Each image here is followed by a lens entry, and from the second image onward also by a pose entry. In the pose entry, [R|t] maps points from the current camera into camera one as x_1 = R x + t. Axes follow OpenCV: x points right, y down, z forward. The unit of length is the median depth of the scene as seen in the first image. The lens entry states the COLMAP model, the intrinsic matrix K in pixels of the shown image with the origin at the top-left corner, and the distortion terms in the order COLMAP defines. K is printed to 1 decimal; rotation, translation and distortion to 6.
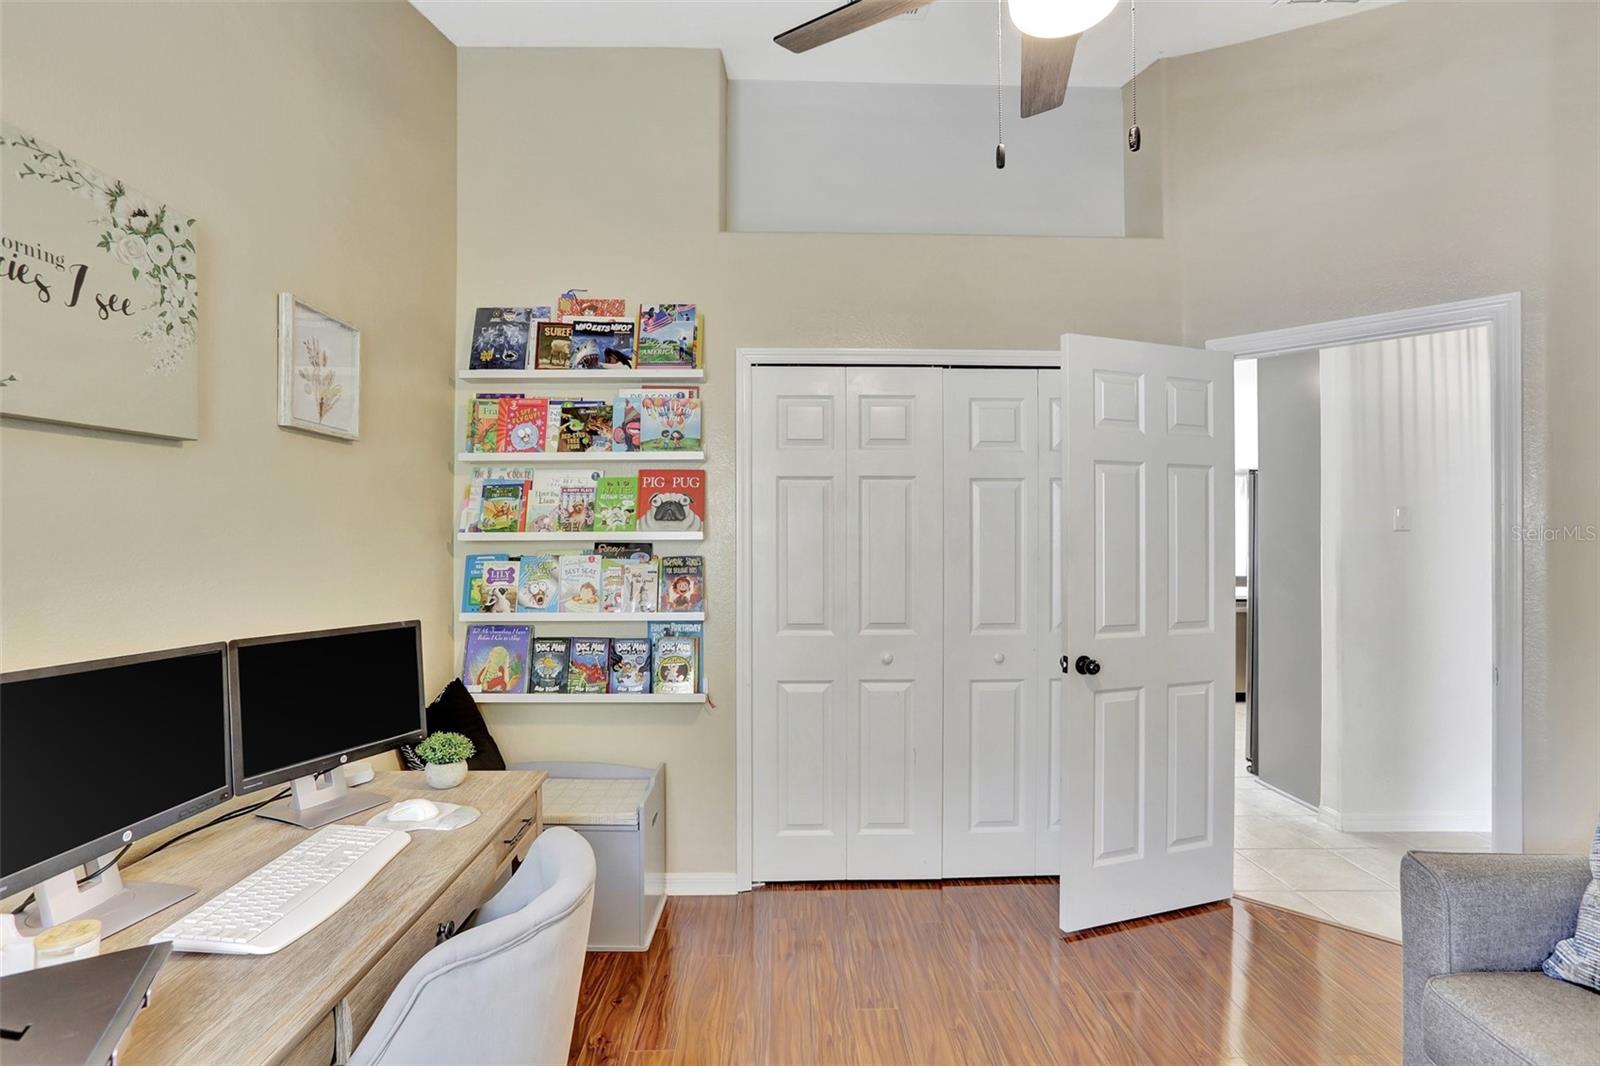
lens RADIAL K [[787.0, 0, 805.4], [0, 787.0, 545.9], [0, 0, 1]] dist [-0.085955, 0.043887]
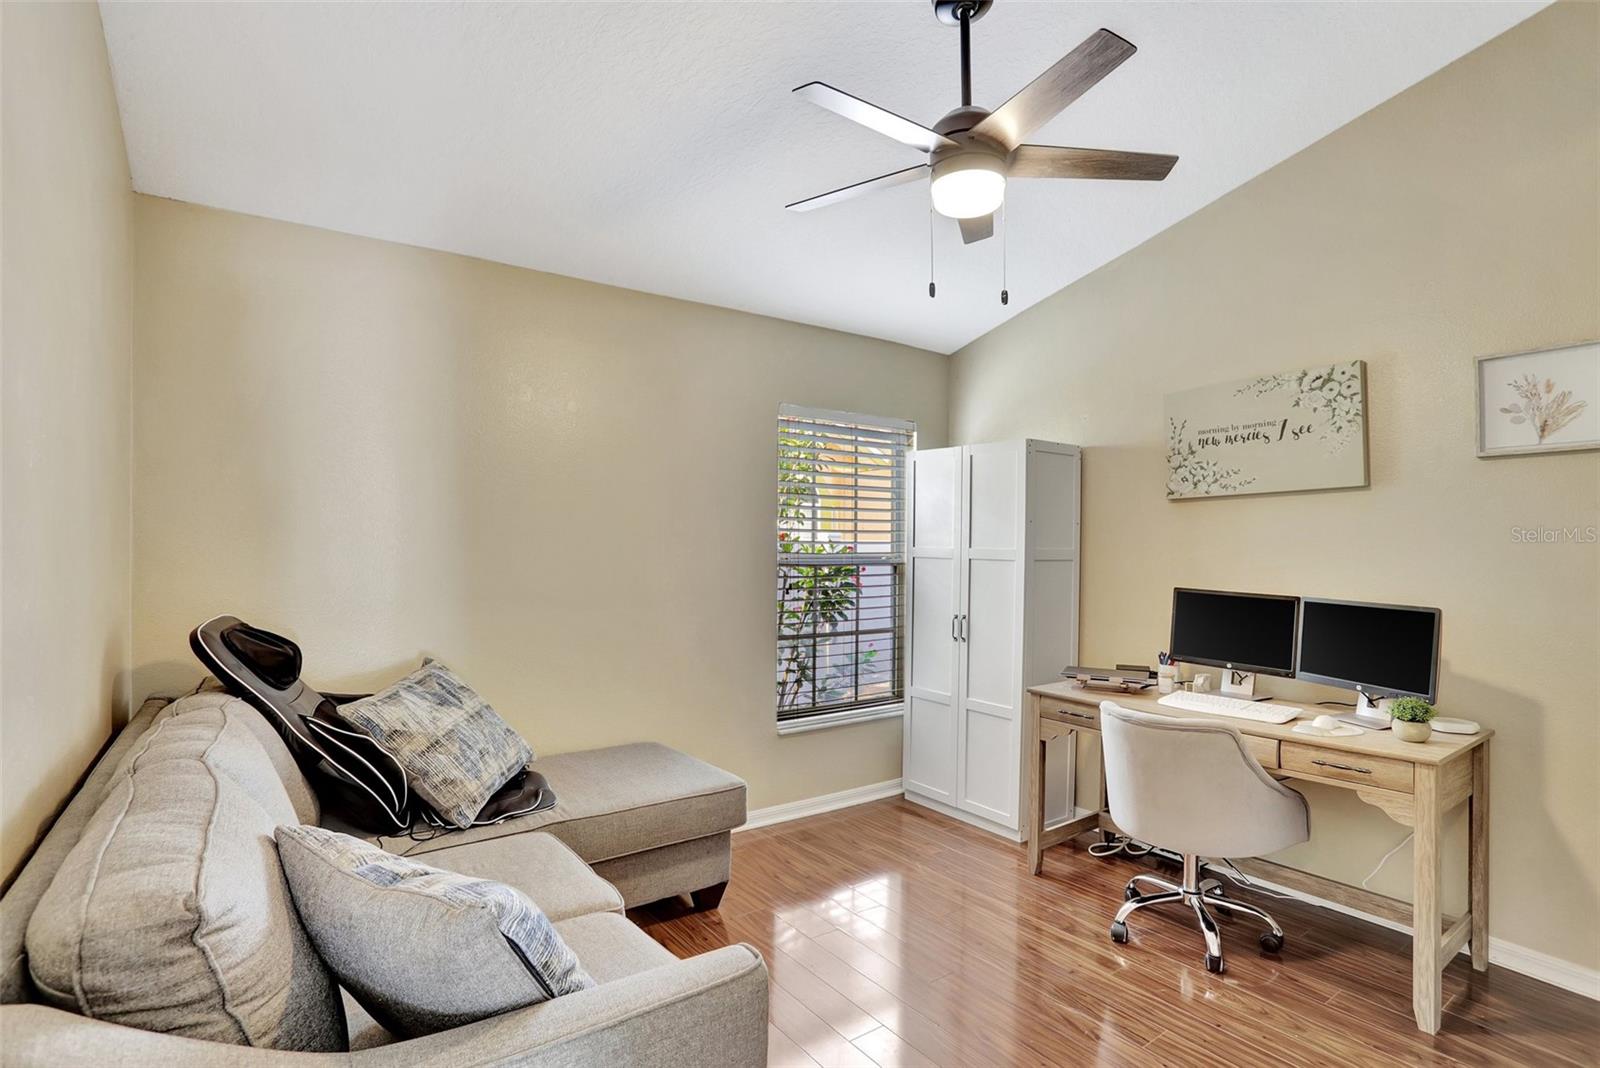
lens RADIAL K [[787.0, 0, 805.4], [0, 787.0, 546.9], [0, 0, 1]] dist [-0.085955, 0.043887]
pose [[-0.825979, -0.003646, -0.563689, 1.296656], [-0.009602, 0.999925, 0.007603, -0.002097], [0.563619, 0.011692, -0.825952, 1.824649]]
